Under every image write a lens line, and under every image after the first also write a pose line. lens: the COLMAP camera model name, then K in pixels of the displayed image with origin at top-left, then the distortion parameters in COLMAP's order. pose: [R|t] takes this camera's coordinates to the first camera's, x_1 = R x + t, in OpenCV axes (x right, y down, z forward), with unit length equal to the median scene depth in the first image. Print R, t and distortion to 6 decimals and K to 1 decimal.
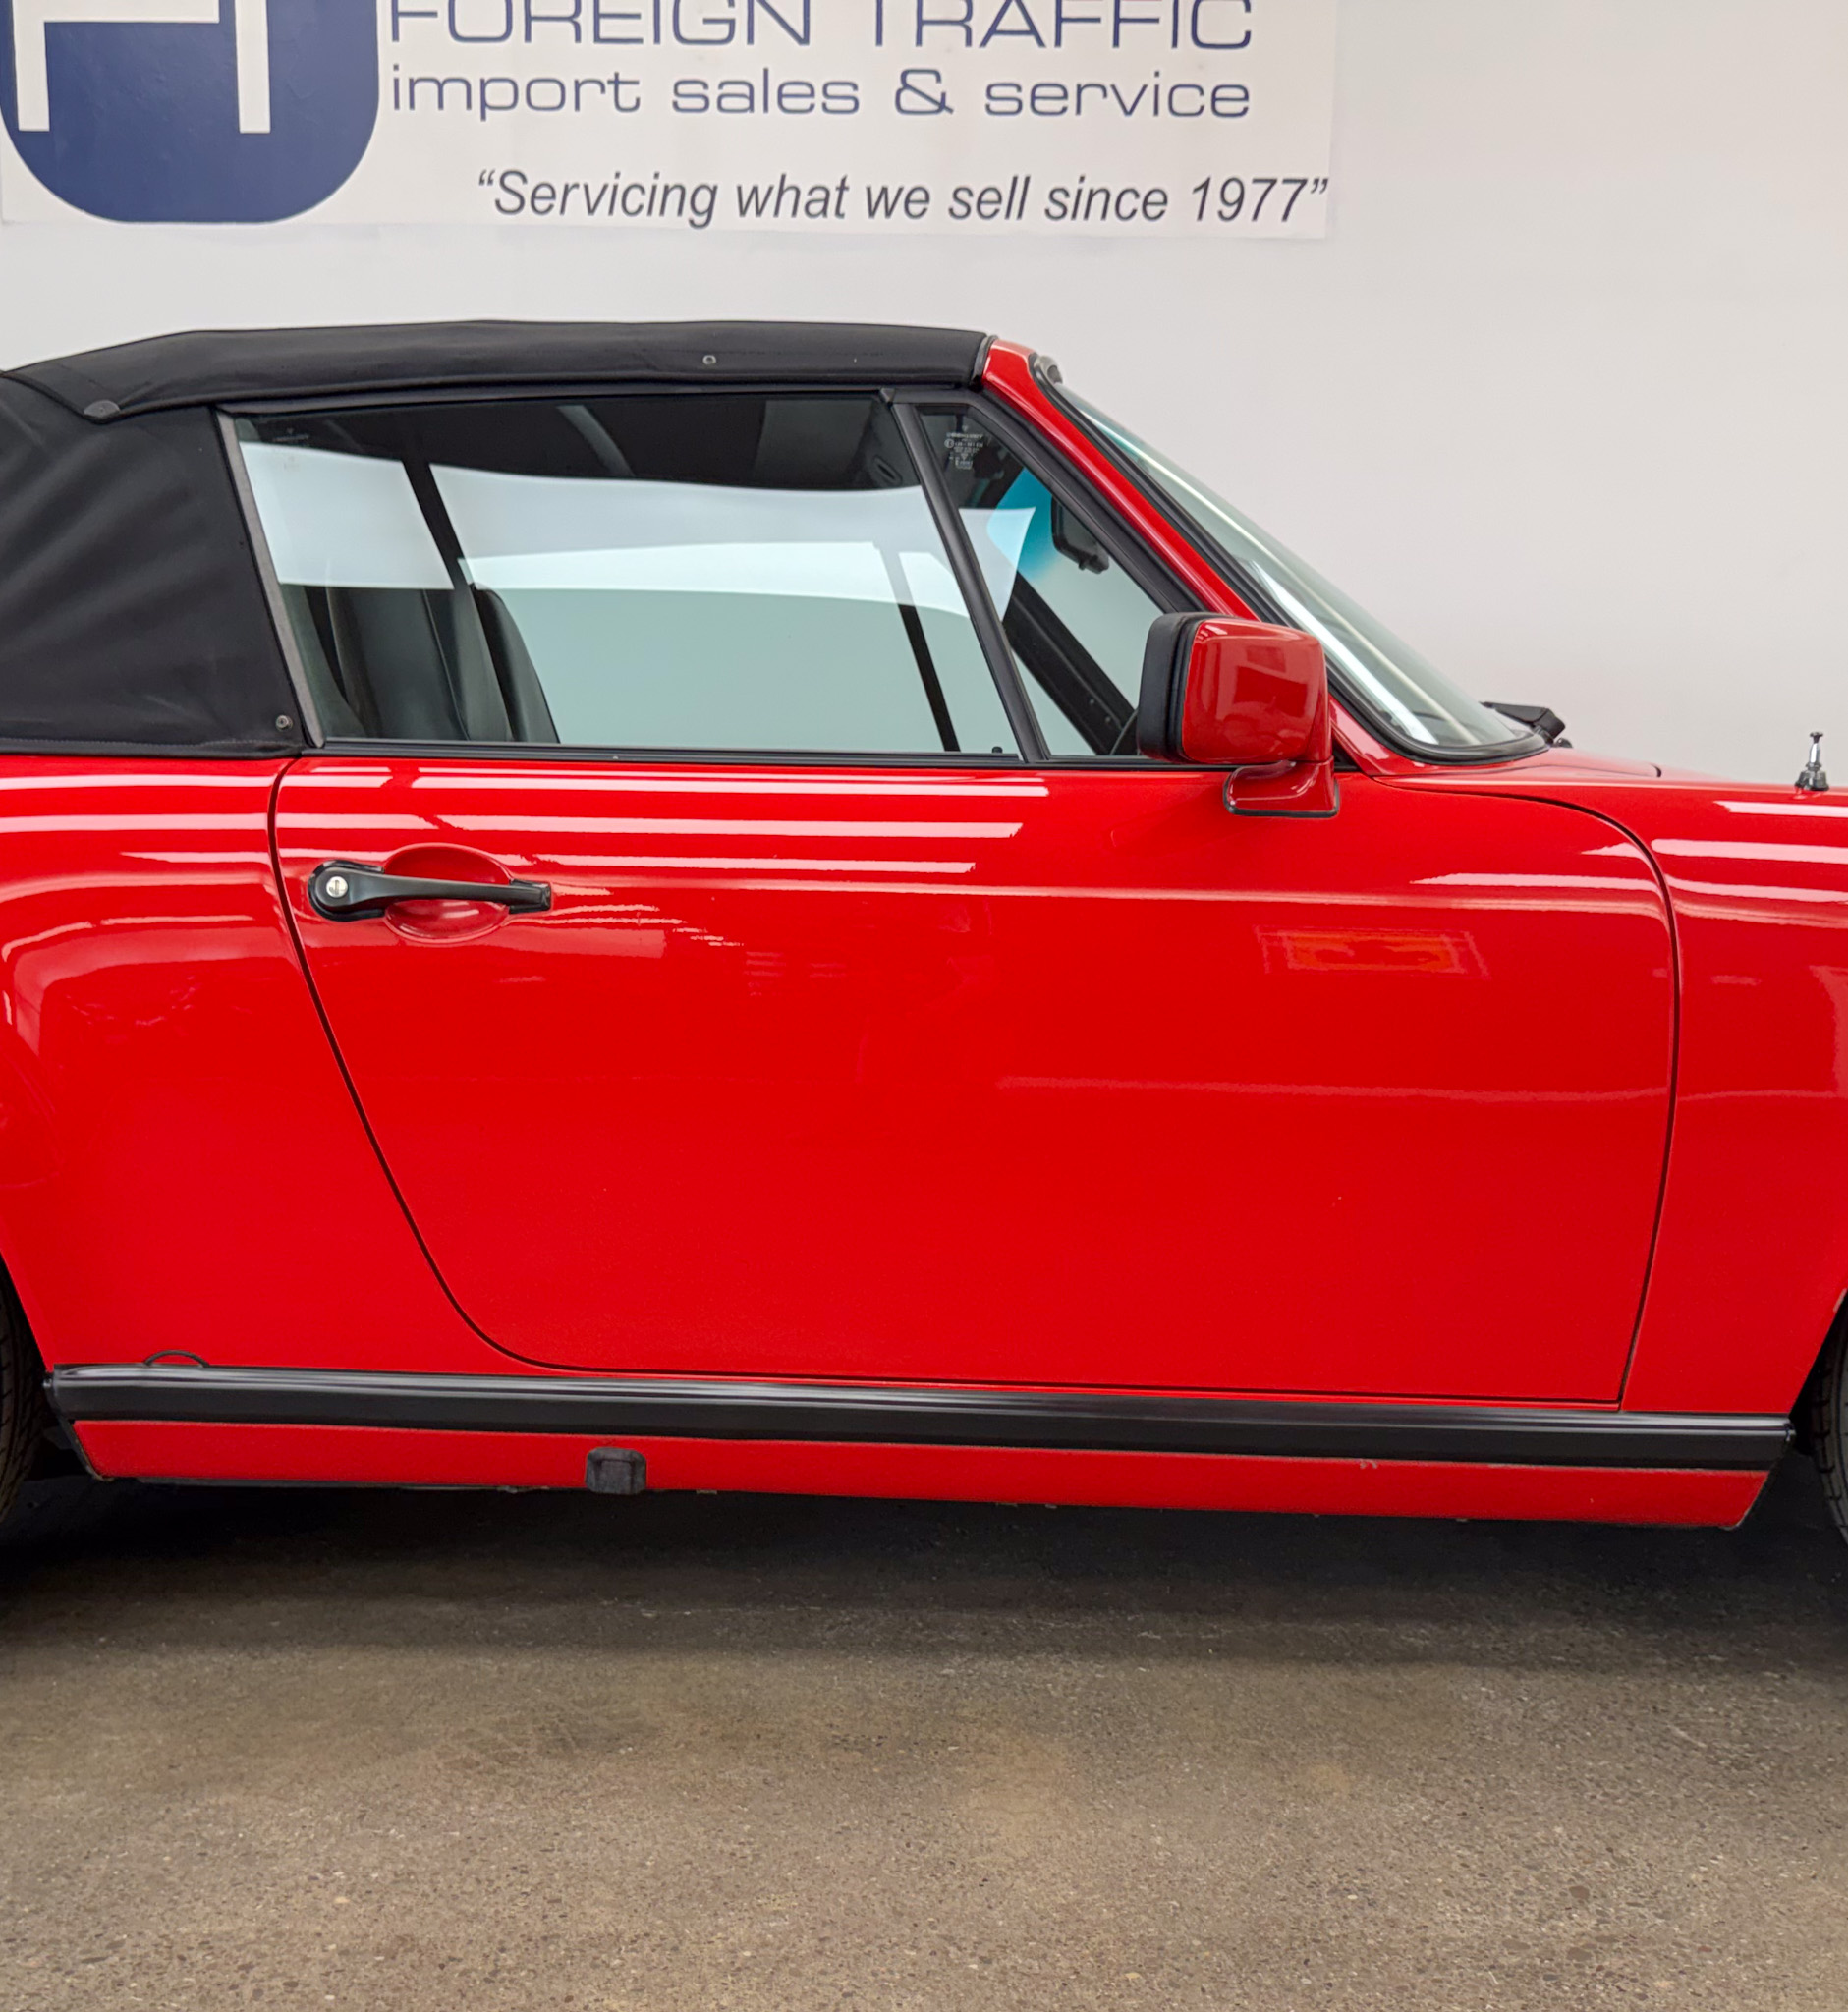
lens RADIAL K [[2236.7, 0, 858.8], [0, 2236.7, 1214.6], [0, 0, 1]] dist [0.154295, -0.315379]
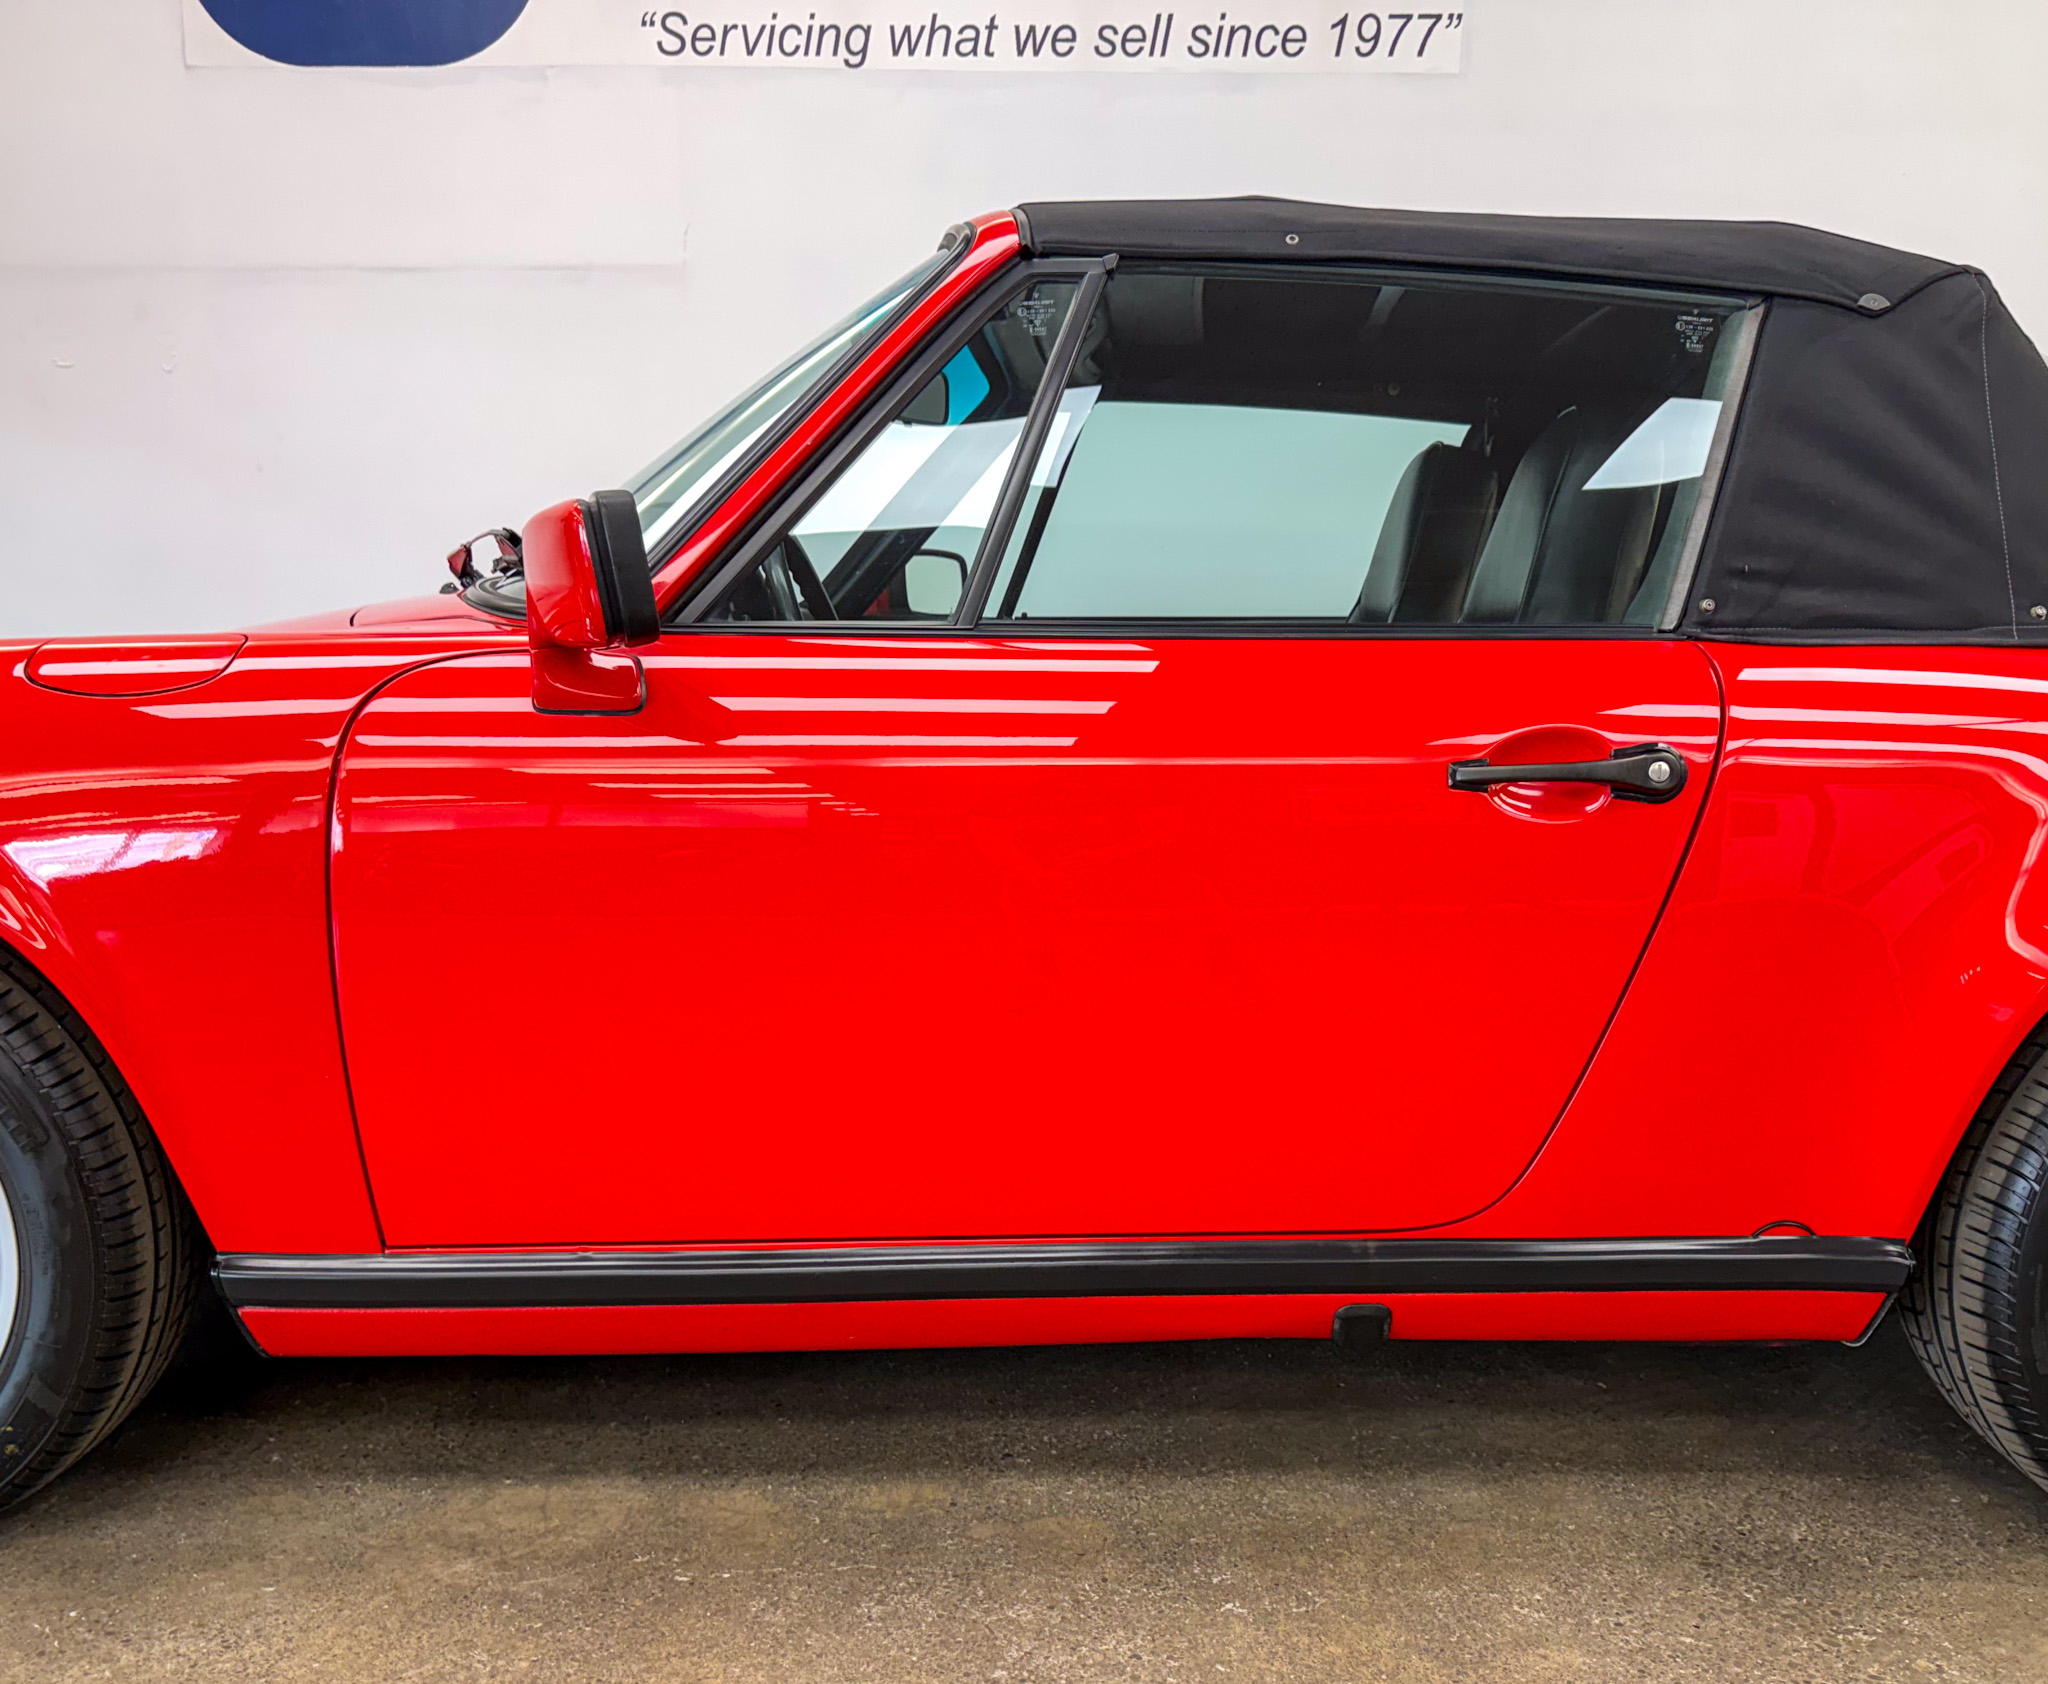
lens RADIAL K [[1809.2, 0, 1076.0], [0, 1809.2, 994.3], [0, 0, 1]] dist [0.073943, -0.110588]
pose [[0.999932, -0.001976, -0.011507, 0.040046], [0.002471, 0.999065, 0.043170, -0.047926], [0.011411, -0.043196, 0.999001, 0.151595]]
